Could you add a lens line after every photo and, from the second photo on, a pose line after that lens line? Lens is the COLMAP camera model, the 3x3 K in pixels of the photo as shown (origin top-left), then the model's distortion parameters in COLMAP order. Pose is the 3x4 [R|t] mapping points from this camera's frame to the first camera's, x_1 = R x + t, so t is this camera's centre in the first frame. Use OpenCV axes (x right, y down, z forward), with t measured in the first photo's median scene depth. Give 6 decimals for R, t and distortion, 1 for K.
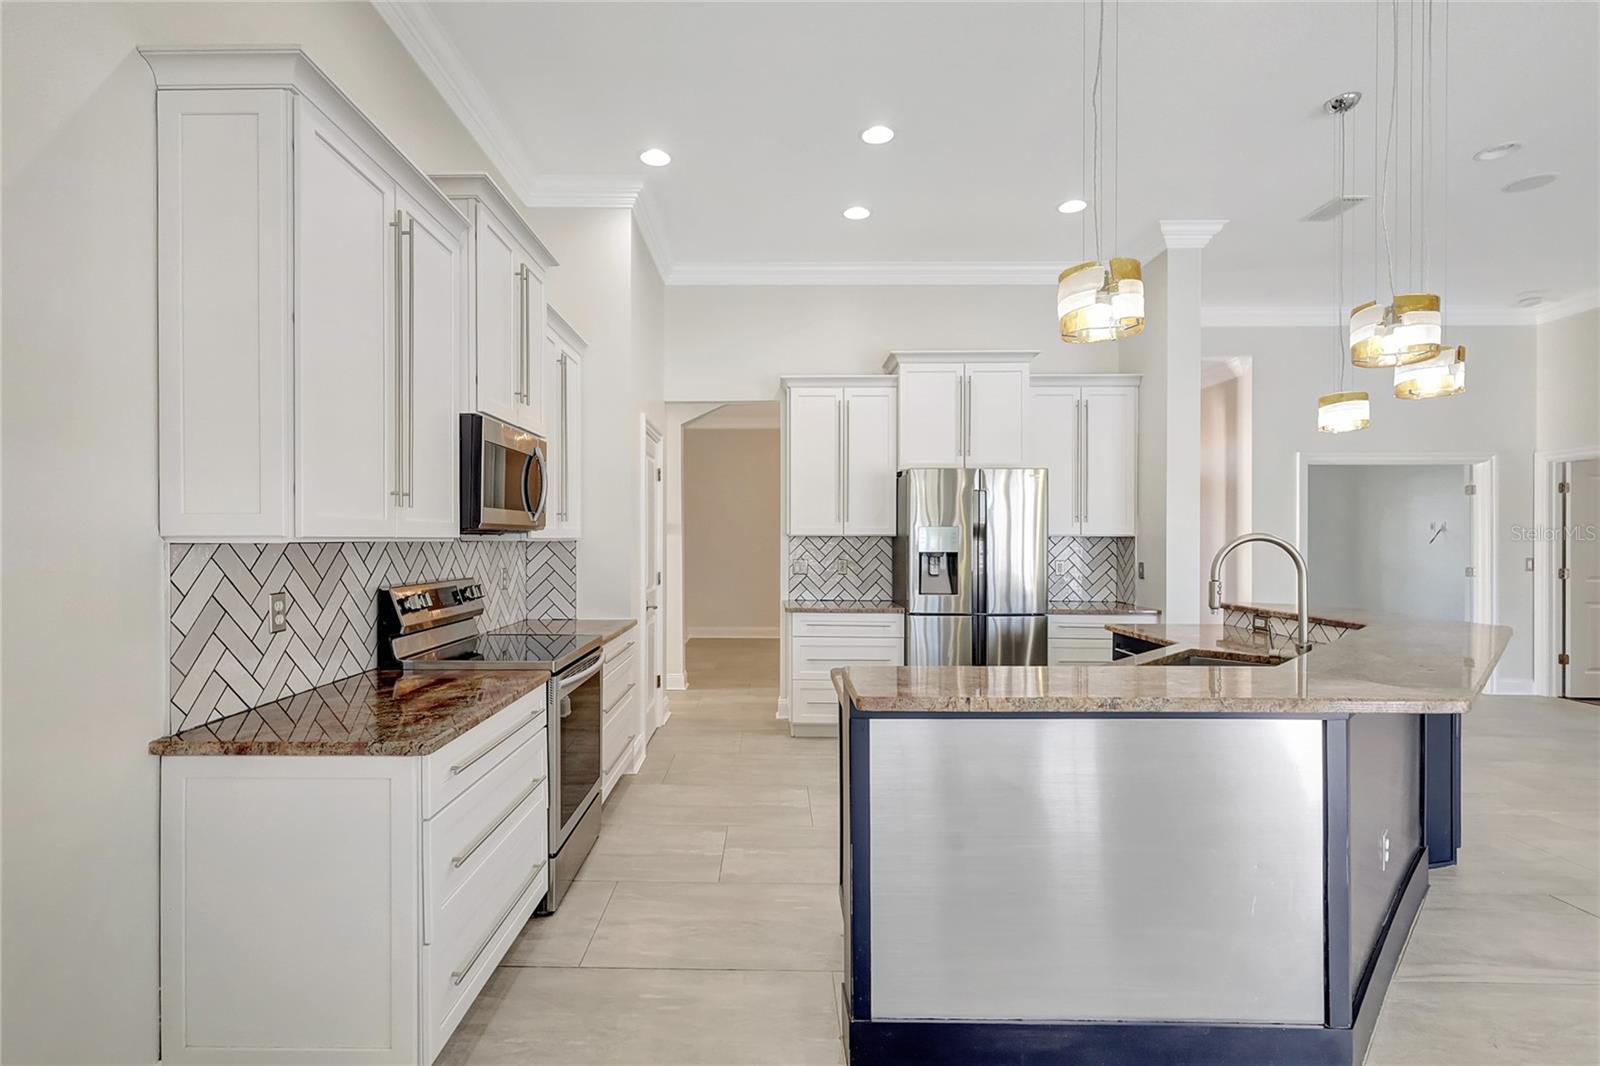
lens RADIAL K [[746.6, 0, 794.2], [0, 746.6, 539.0], [0, 0, 1]] dist [-0.008046, 0.002022]
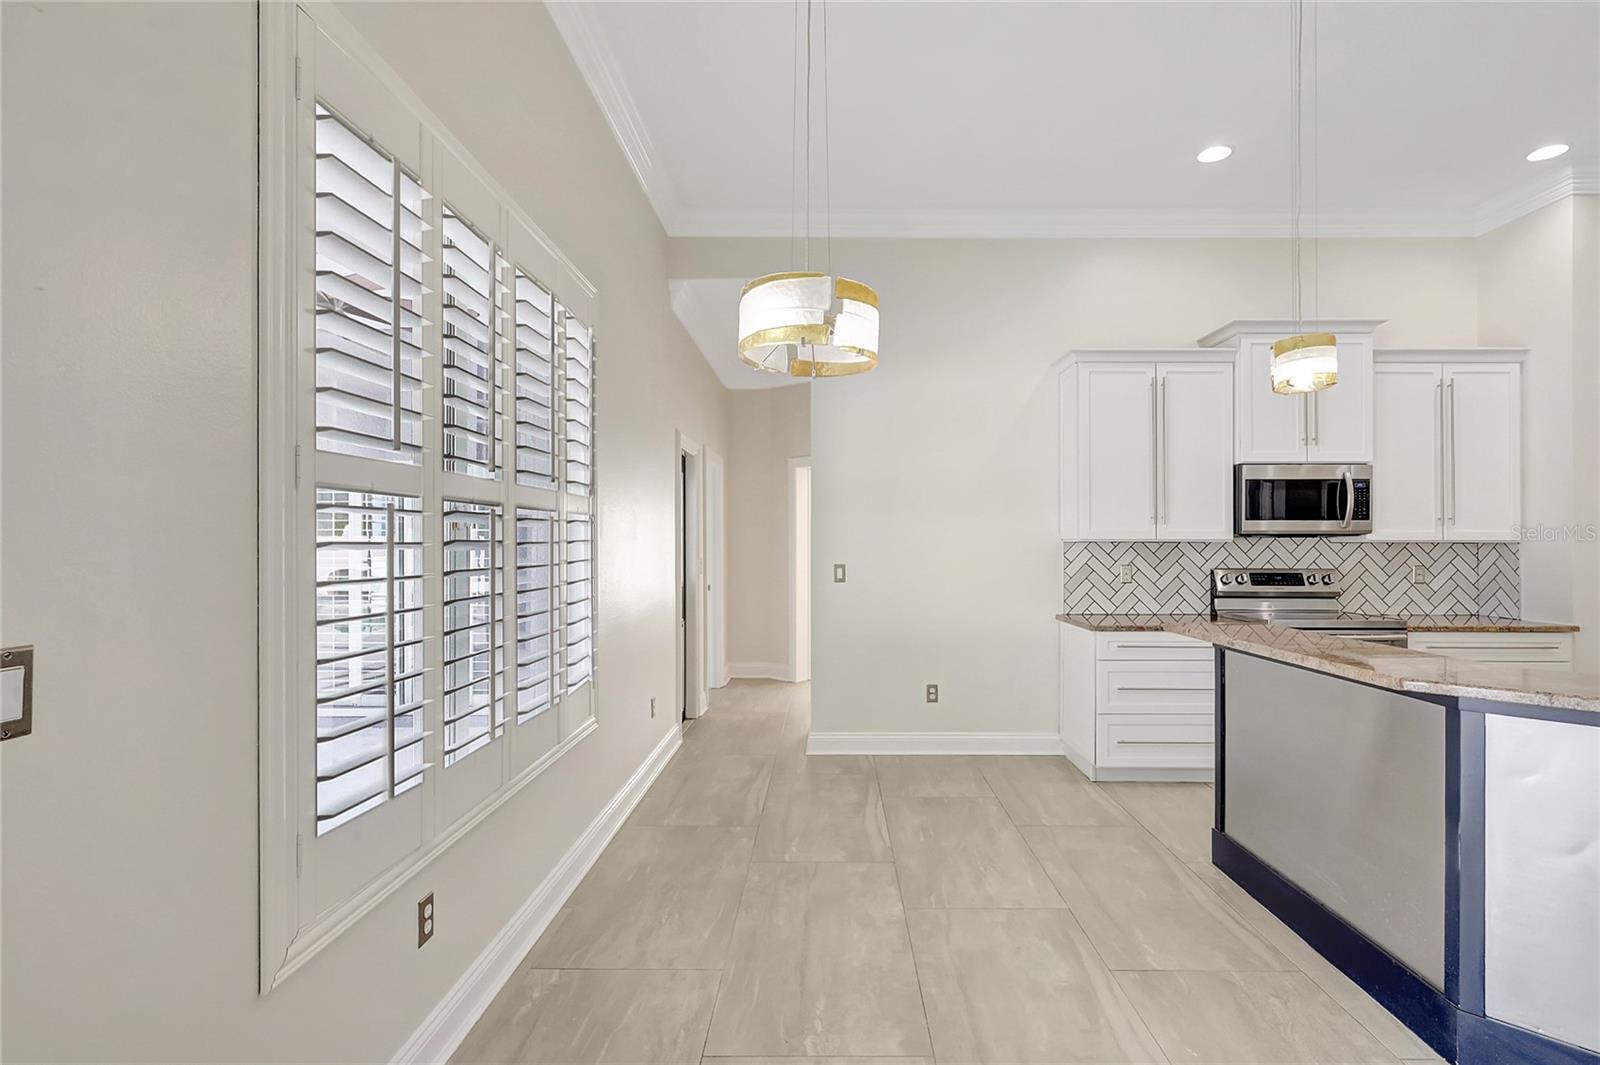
lens RADIAL K [[746.6, 0, 794.8], [0, 746.6, 533.8], [0, 0, 1]] dist [-0.008046, 0.002022]
pose [[-0.013050, -0.007446, -0.999887, 1.280388], [-0.000215, 0.999972, -0.007444, -0.002120], [0.999915, 0.000118, -0.013051, 0.049553]]
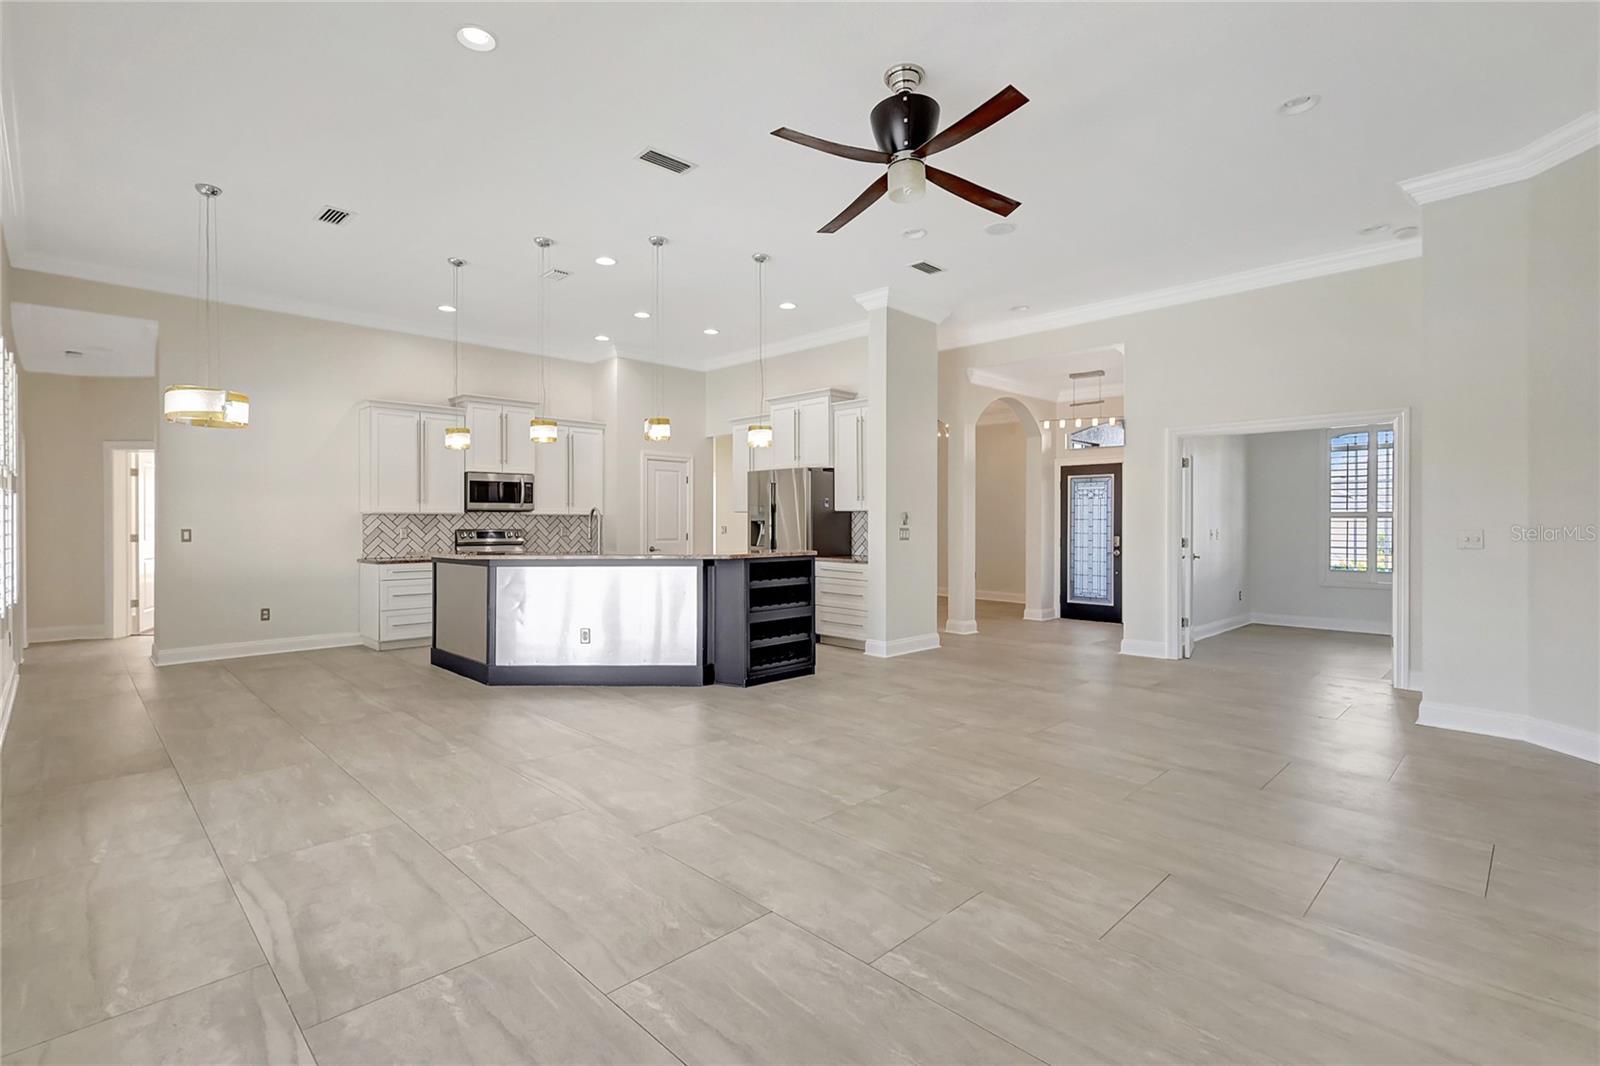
lens RADIAL K [[746.6, 0, 806.7], [0, 746.6, 522.6], [0, 0, 1]] dist [-0.008046, 0.002022]
pose [[0.733200, 0.000359, -0.680013, 2.779655], [0.001694, 0.999996, 0.002354, 0.034704], [0.680011, -0.002878, 0.733196, -0.291889]]
